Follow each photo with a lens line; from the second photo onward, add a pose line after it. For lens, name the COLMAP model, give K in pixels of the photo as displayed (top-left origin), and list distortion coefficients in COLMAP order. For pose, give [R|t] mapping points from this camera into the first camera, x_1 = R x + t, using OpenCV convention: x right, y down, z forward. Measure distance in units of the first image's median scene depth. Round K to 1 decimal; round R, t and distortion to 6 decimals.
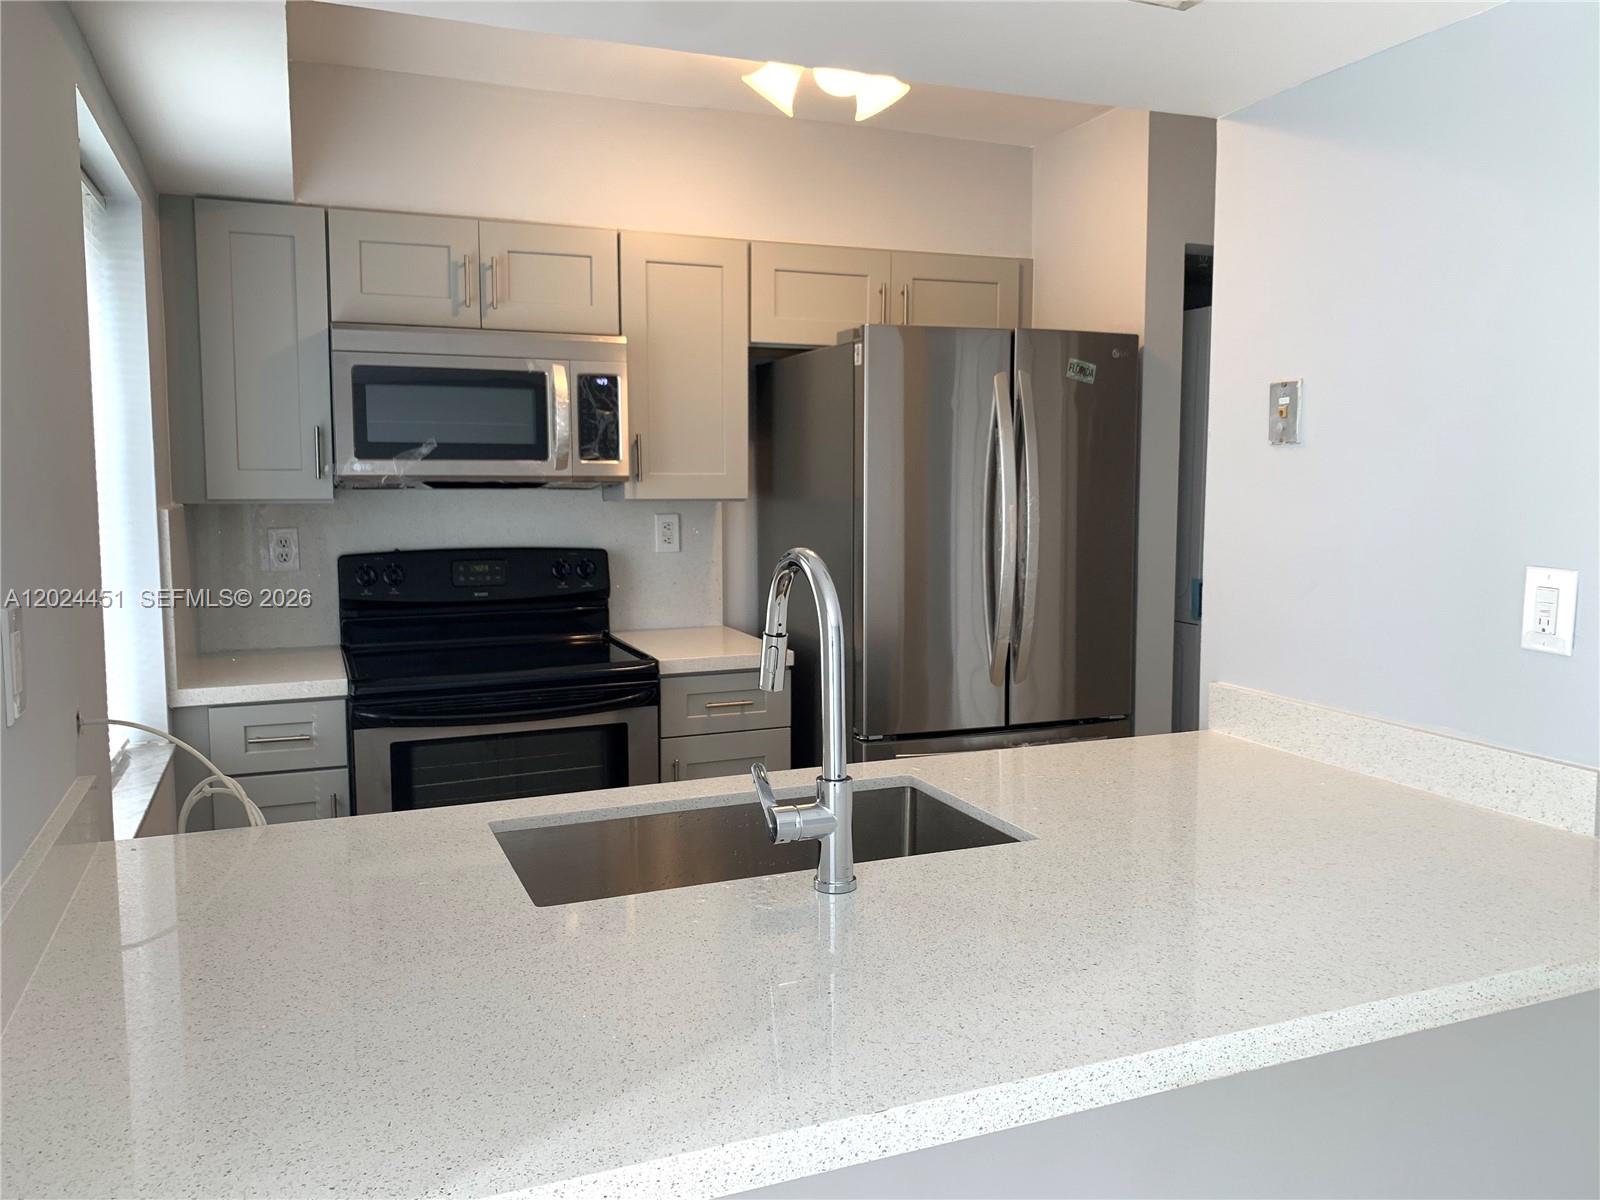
lens RADIAL K [[1234.4, 0, 800.0], [0, 1234.4, 600.0], [0, 0, 1]] dist [0.105543, -0.353273]
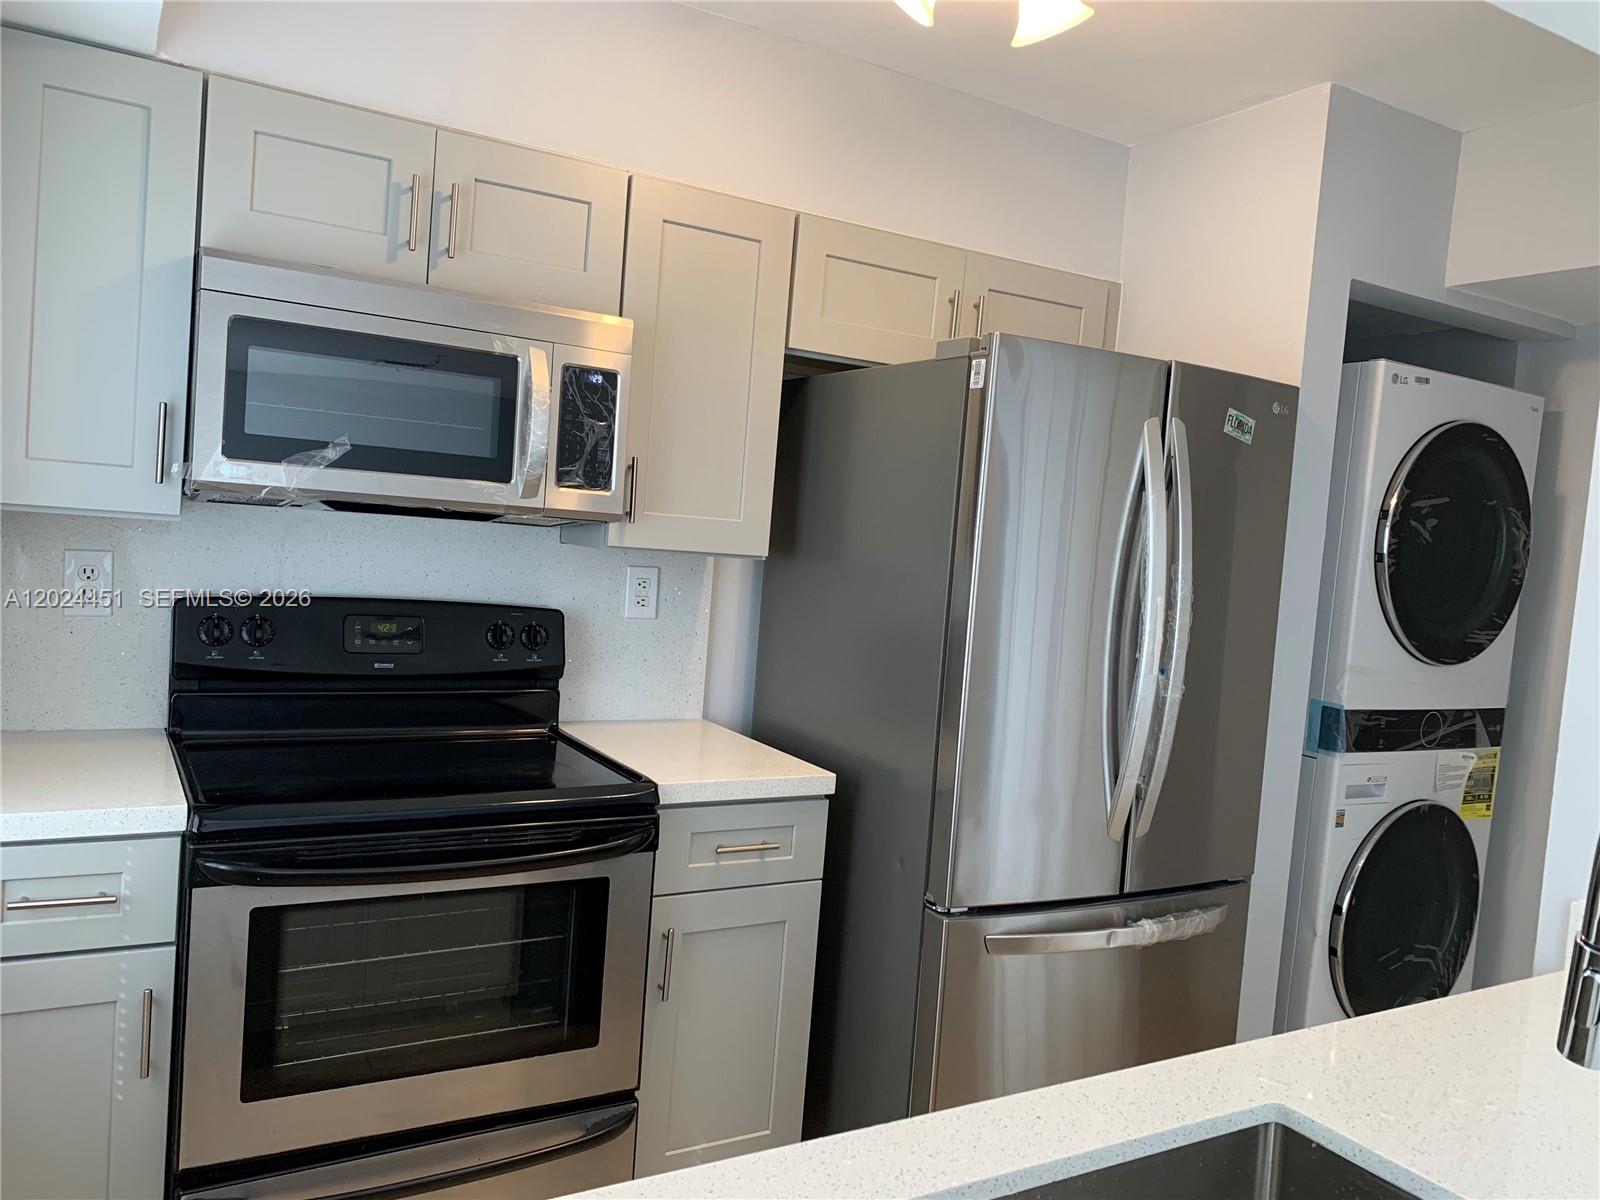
lens RADIAL K [[1220.3, 0, 800.0], [0, 1220.3, 600.0], [0, 0, 1]] dist [0.041121, -0.077973]
pose [[0.985582, 0.070119, 0.153986, -0.145603], [-0.065095, 0.997177, -0.037432, -0.032825], [-0.156176, 0.026868, 0.987364, 0.304182]]
